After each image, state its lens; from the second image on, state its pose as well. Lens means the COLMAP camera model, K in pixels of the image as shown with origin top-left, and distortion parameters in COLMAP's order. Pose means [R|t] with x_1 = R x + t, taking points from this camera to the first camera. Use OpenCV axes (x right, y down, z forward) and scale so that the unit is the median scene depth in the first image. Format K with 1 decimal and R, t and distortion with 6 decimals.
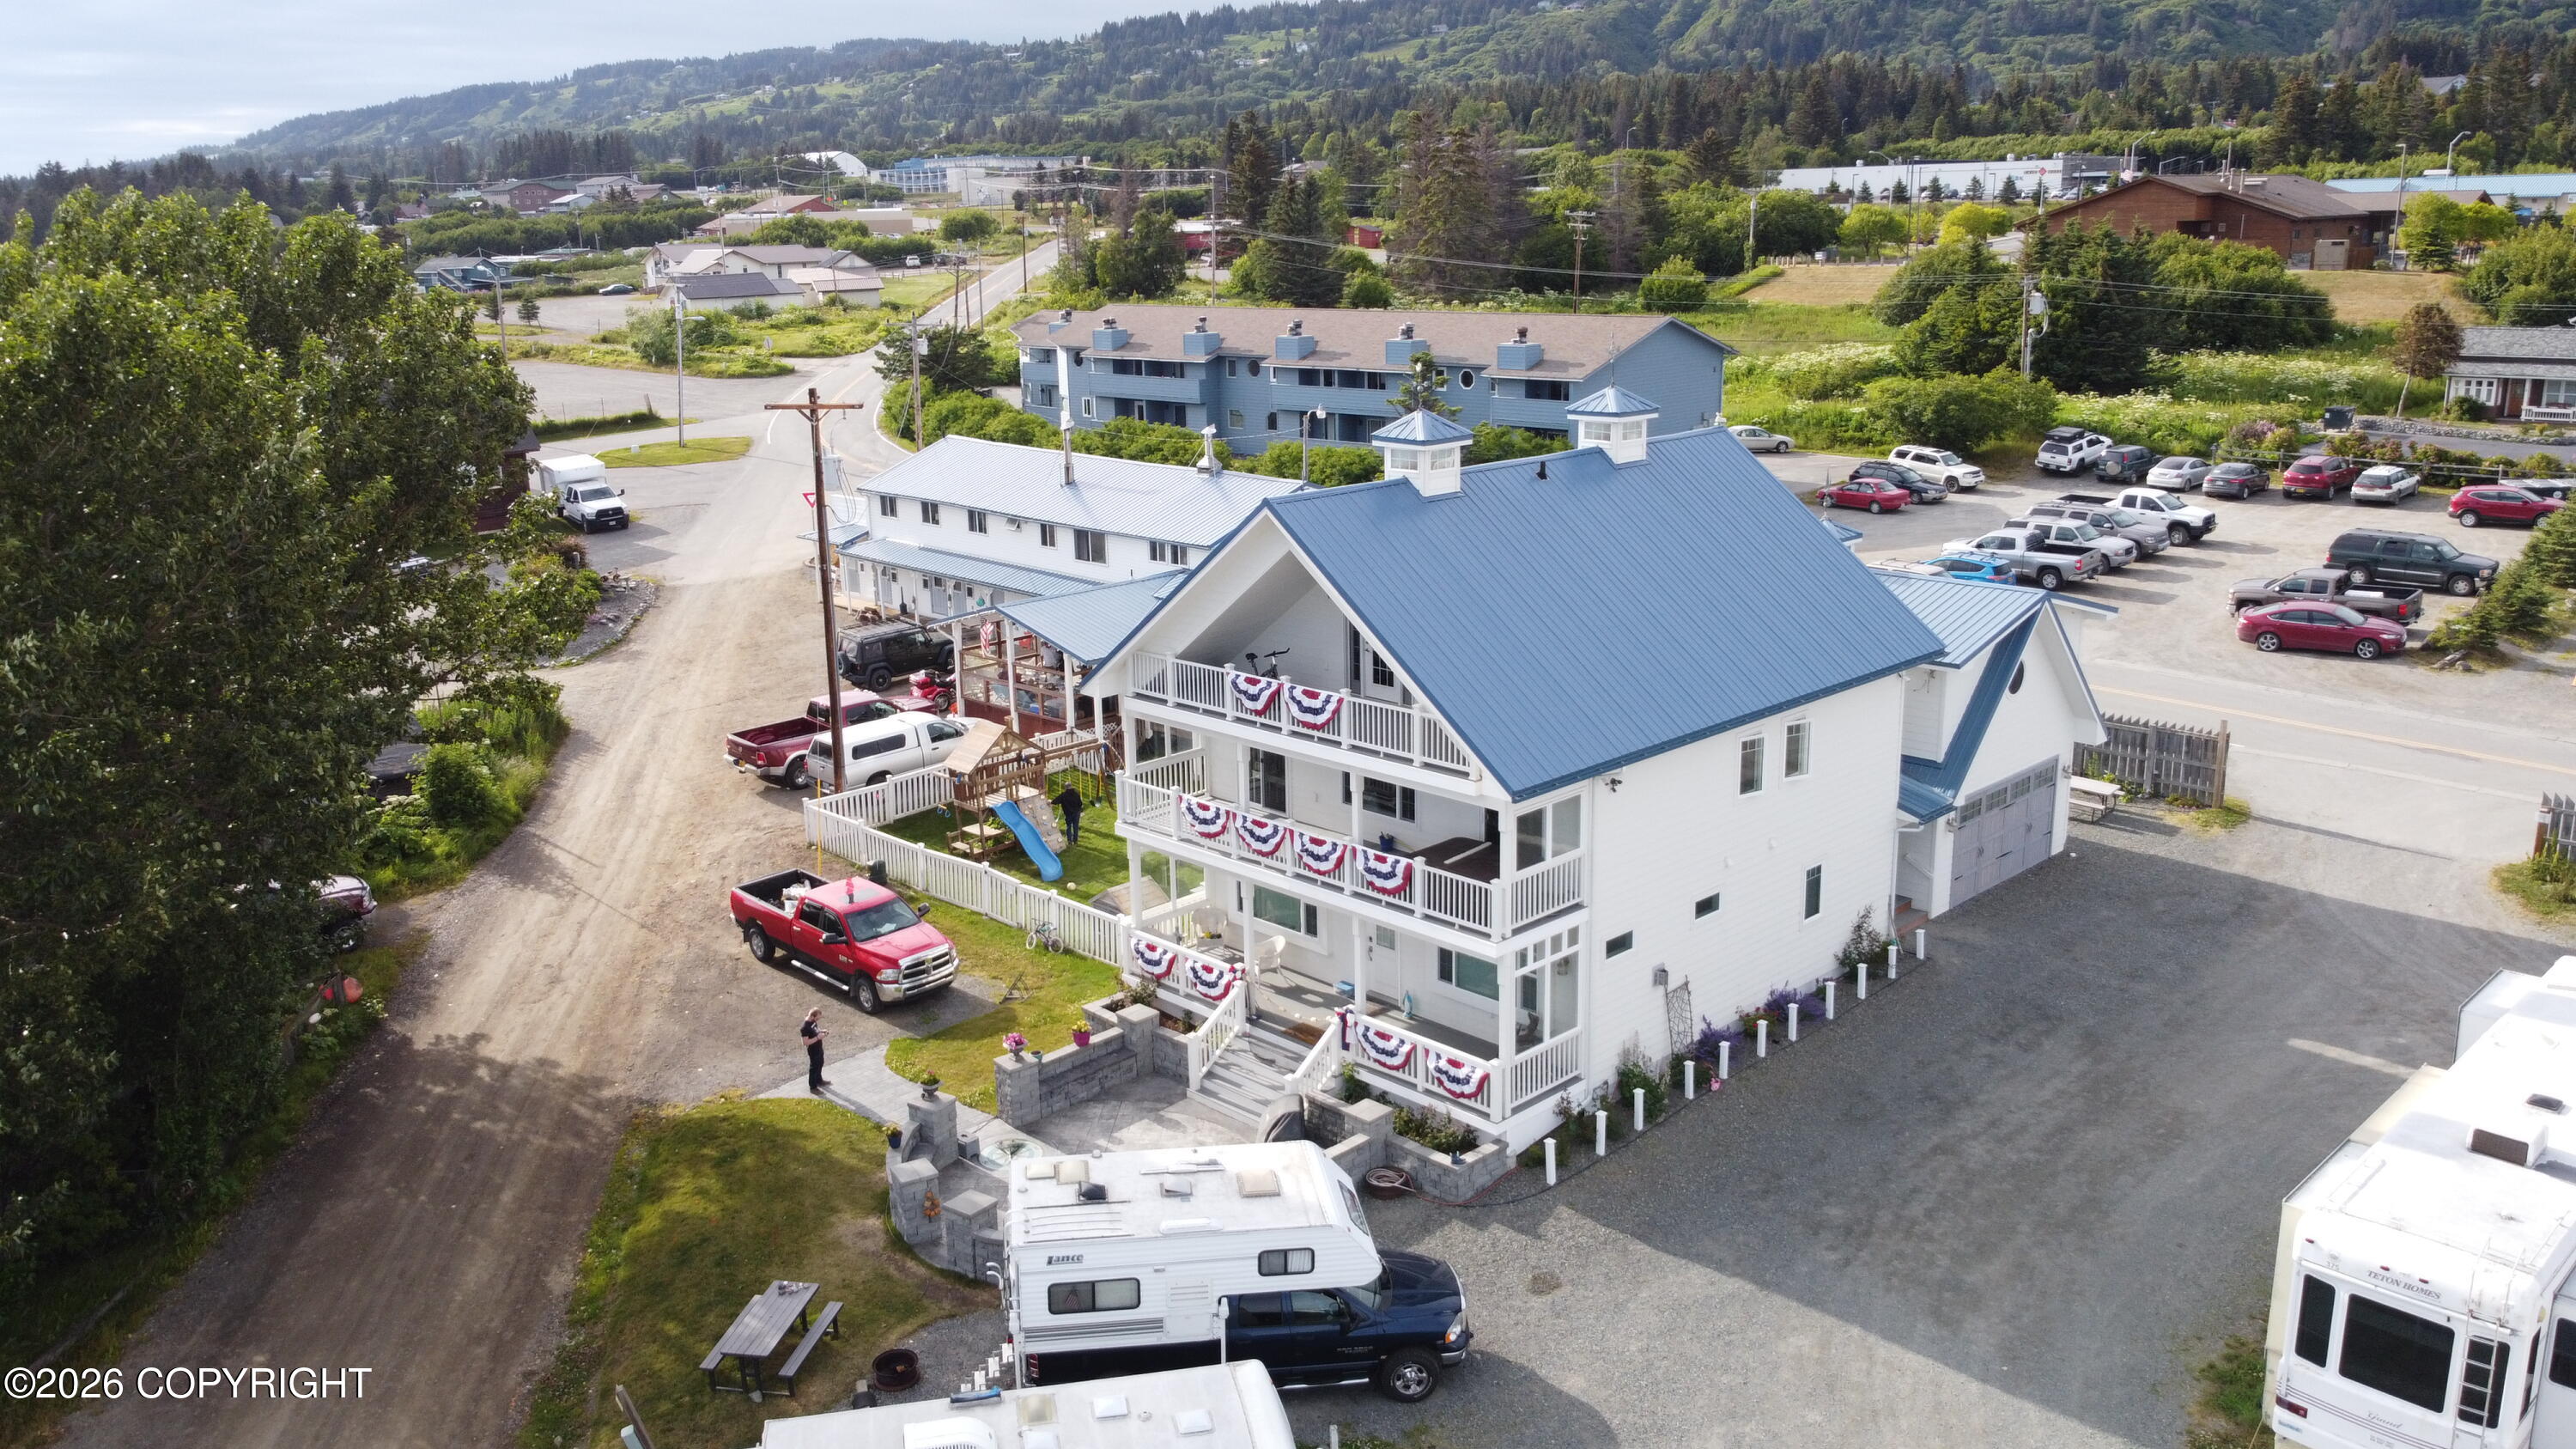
lens RADIAL K [[1977.7, 0, 1288.0], [0, 1977.7, 724.5], [0, 0, 1]] dist [0.000296, 0.000001]
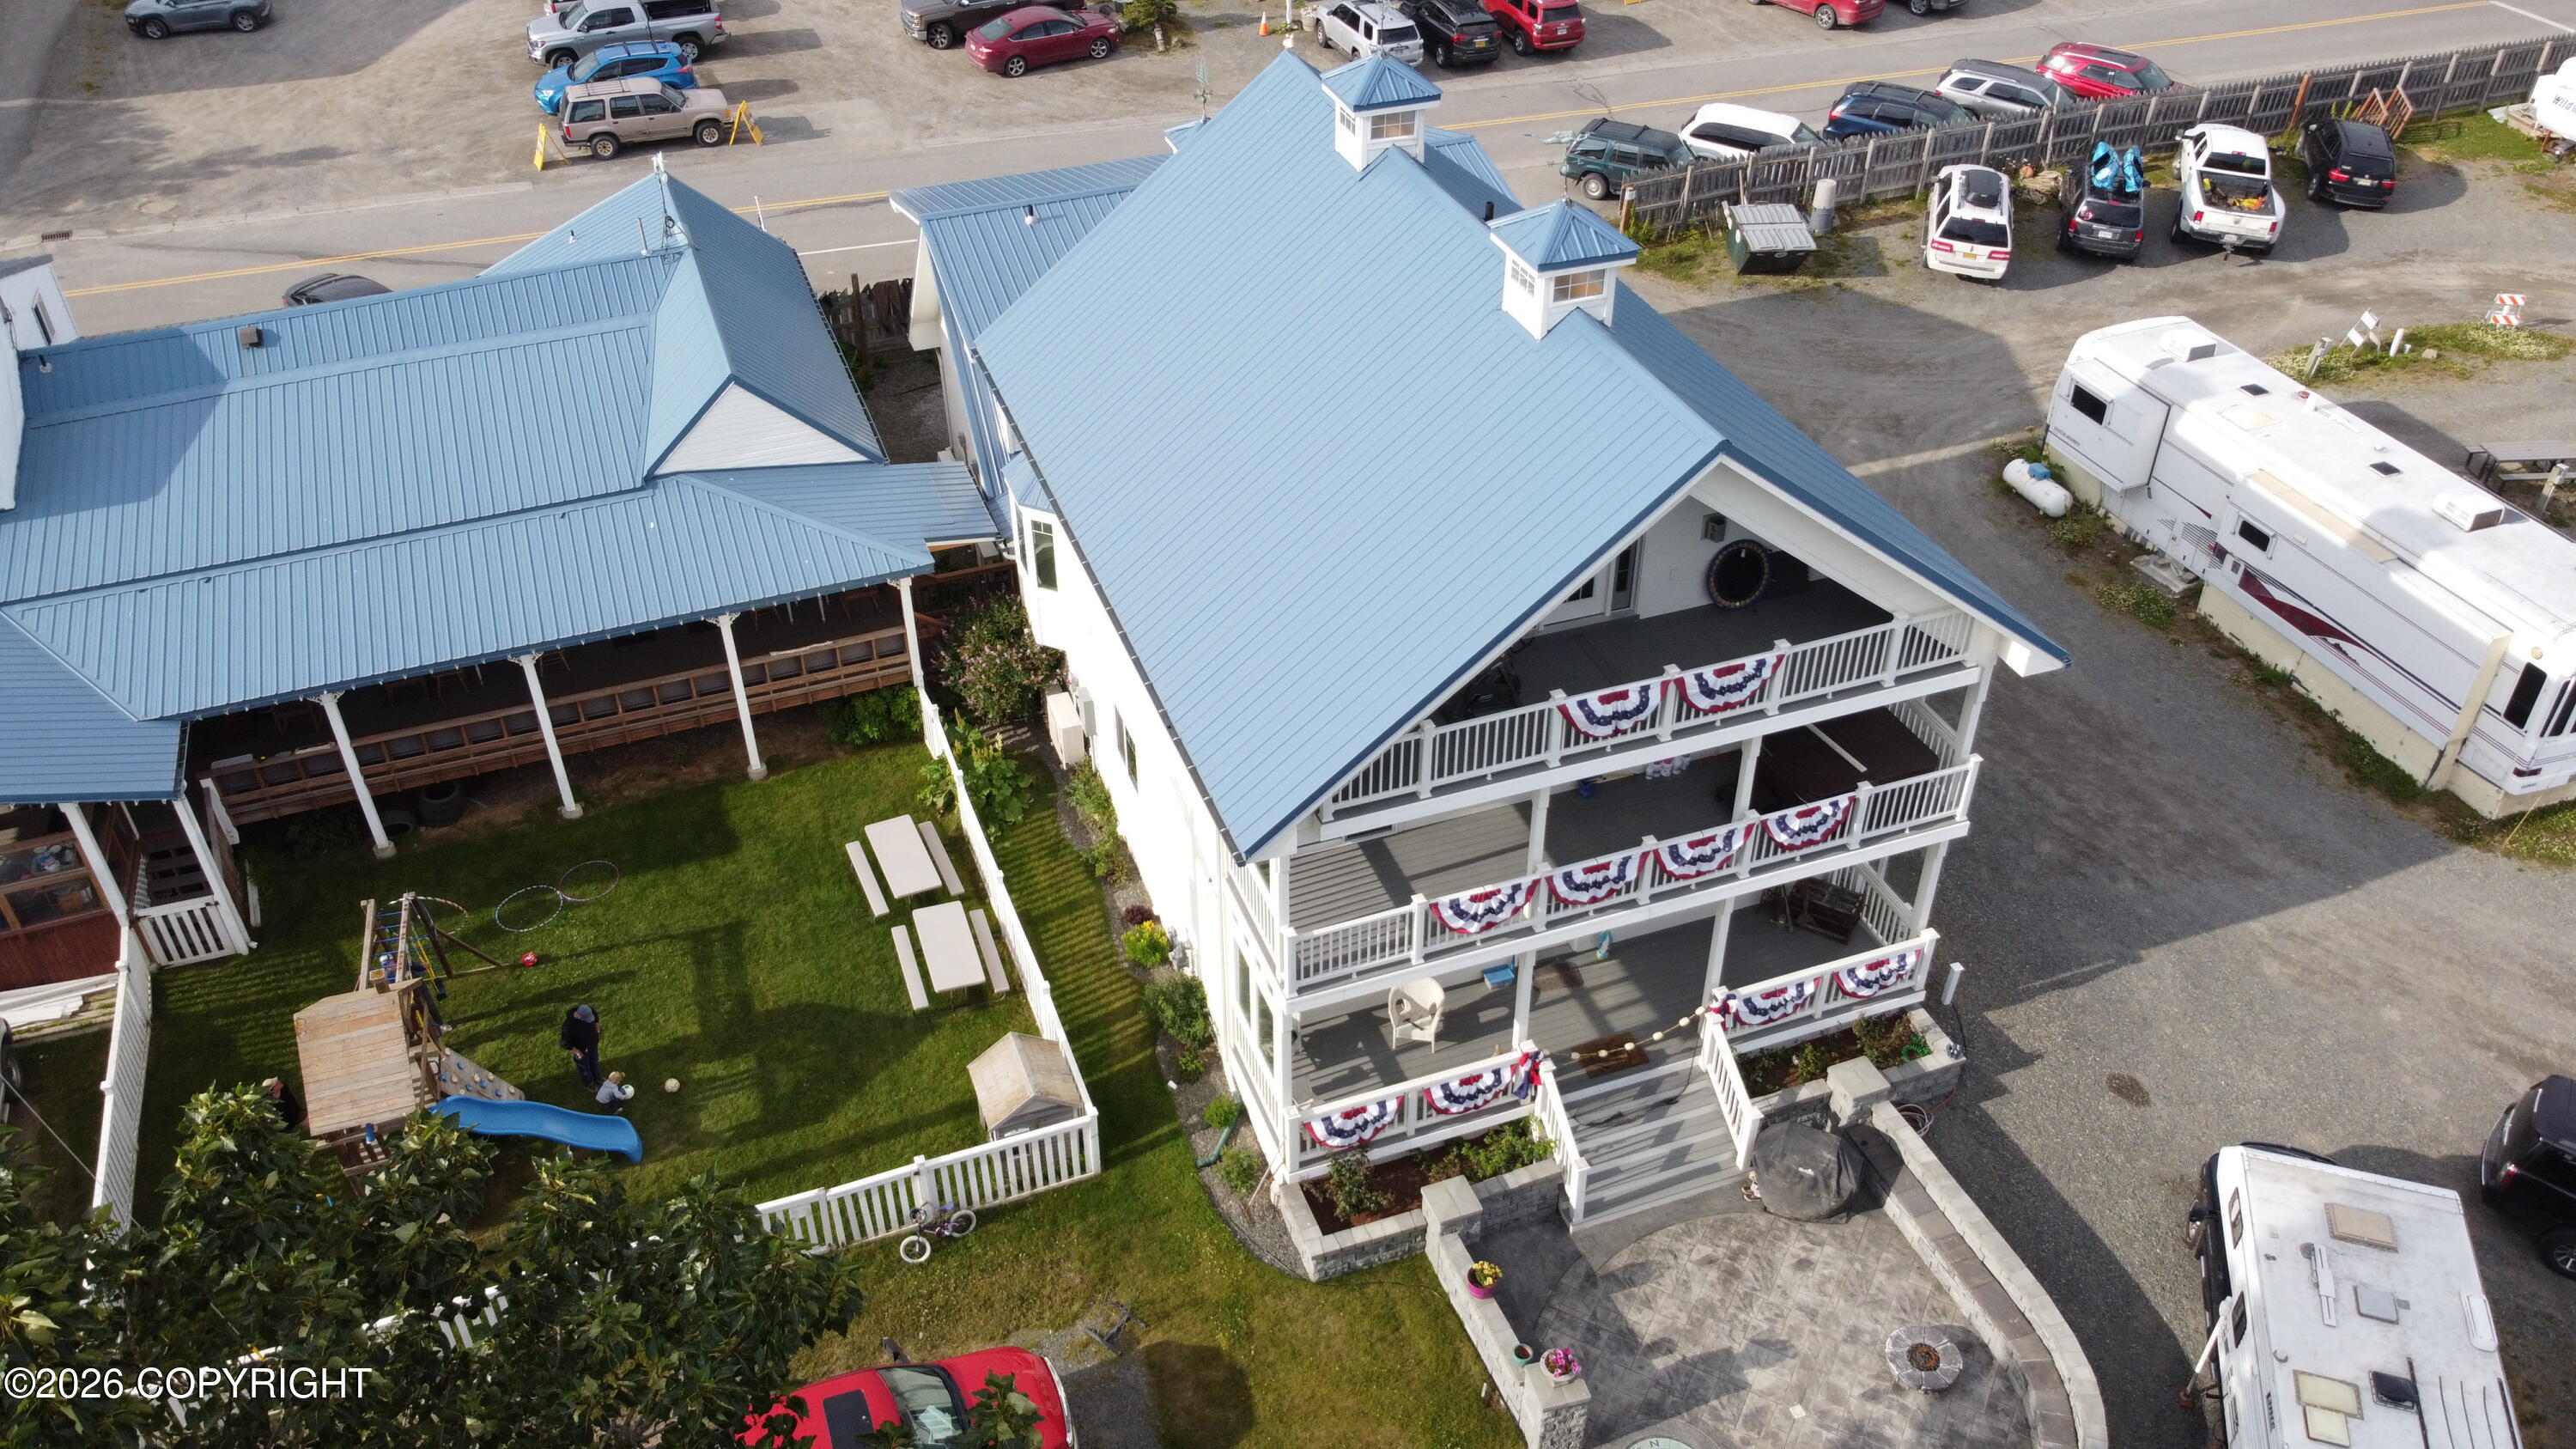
lens RADIAL K [[1977.7, 0, 1288.0], [0, 1977.7, 724.5], [0, 0, 1]] dist [0.000296, 0.000001]
pose [[0.415337, -0.537056, 0.734211, -0.567337], [0.226280, 0.842746, 0.488442, -0.371108], [-0.881074, -0.036731, 0.471549, 0.825097]]
